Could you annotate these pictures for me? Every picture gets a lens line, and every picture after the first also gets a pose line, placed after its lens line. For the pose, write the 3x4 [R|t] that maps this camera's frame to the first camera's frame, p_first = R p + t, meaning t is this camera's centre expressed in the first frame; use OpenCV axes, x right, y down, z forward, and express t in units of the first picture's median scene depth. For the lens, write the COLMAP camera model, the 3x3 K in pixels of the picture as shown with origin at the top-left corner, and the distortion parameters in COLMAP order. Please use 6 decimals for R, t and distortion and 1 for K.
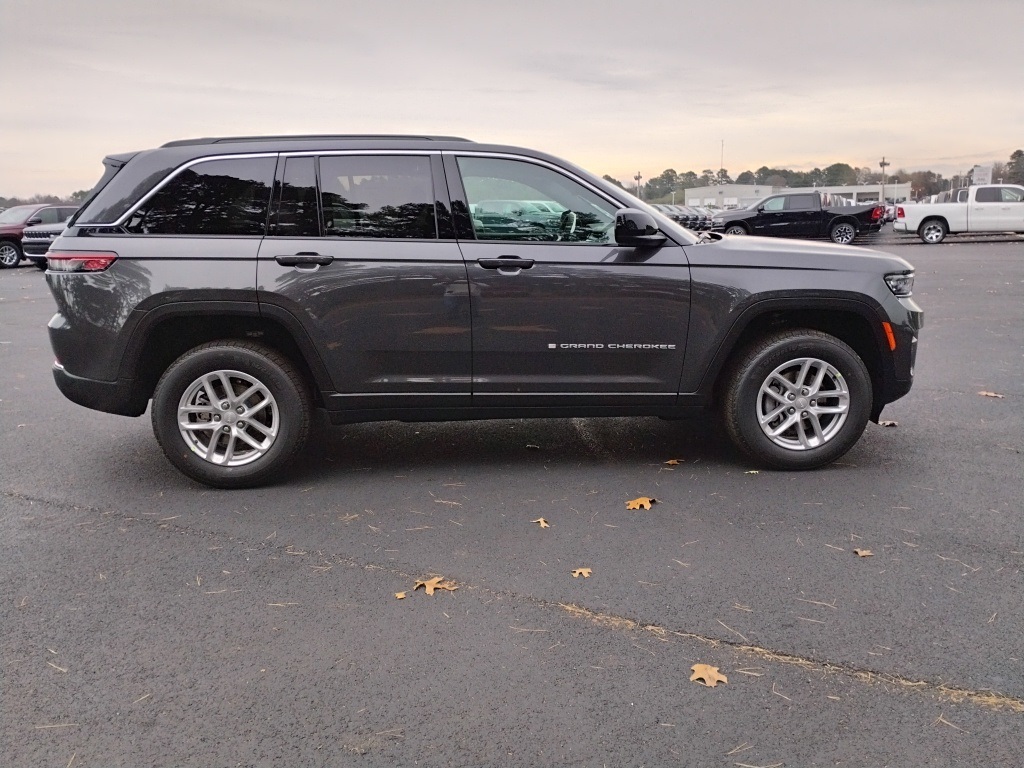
lens RADIAL K [[930.1, 0, 512.0], [0, 930.1, 384.0], [0, 0, 1]] dist [0.007290, 0.003423]
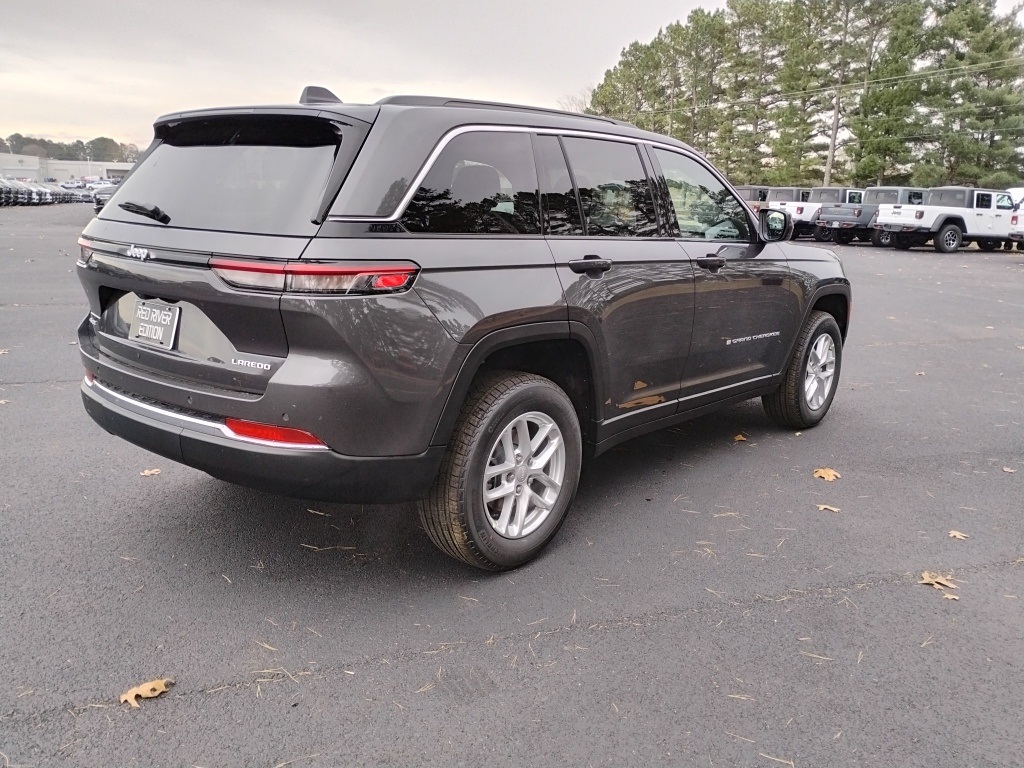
lens RADIAL K [[901.9, 0, 521.7], [0, 901.9, 387.5], [0, 0, 1]] dist [0.048500, -0.020499]
pose [[0.687274, -0.125288, 0.715512, -0.812508], [0.102074, 0.991897, 0.075638, -0.088906], [-0.719191, 0.021051, 0.694493, 0.475067]]
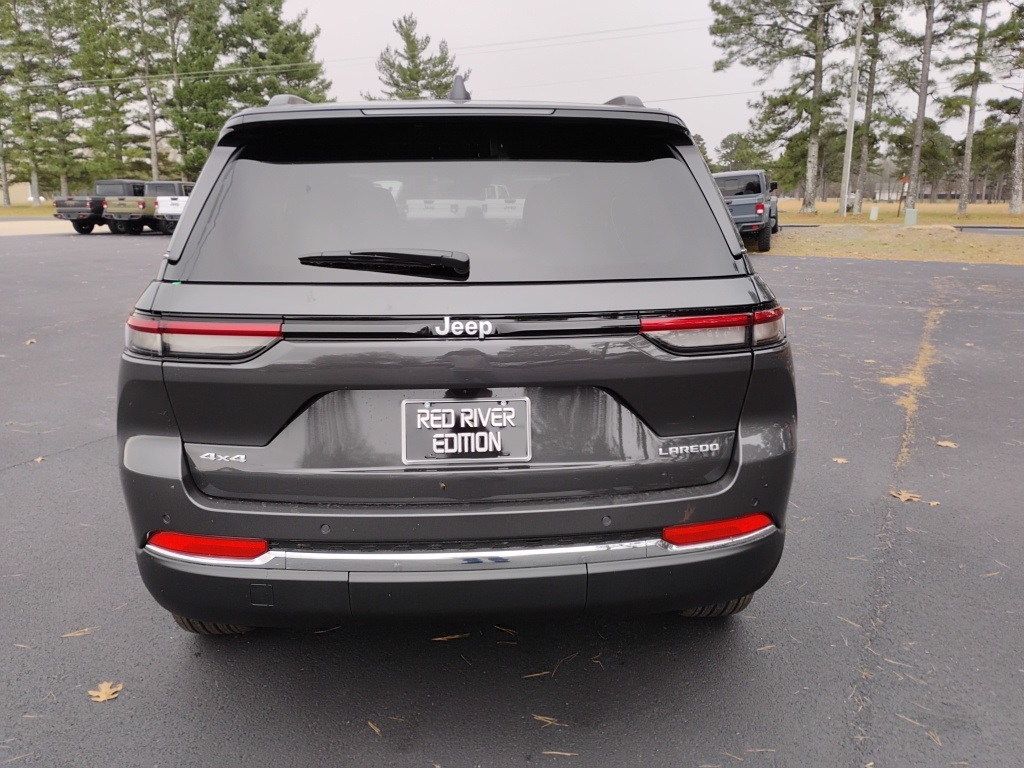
lens RADIAL K [[901.9, 0, 521.7], [0, 901.9, 387.5], [0, 0, 1]] dist [0.048500, -0.020499]
pose [[0.058437, -0.199434, 0.978167, -0.818701], [0.185930, 0.964871, 0.185615, -0.094269], [-0.980824, 0.171024, 0.093465, 0.501380]]
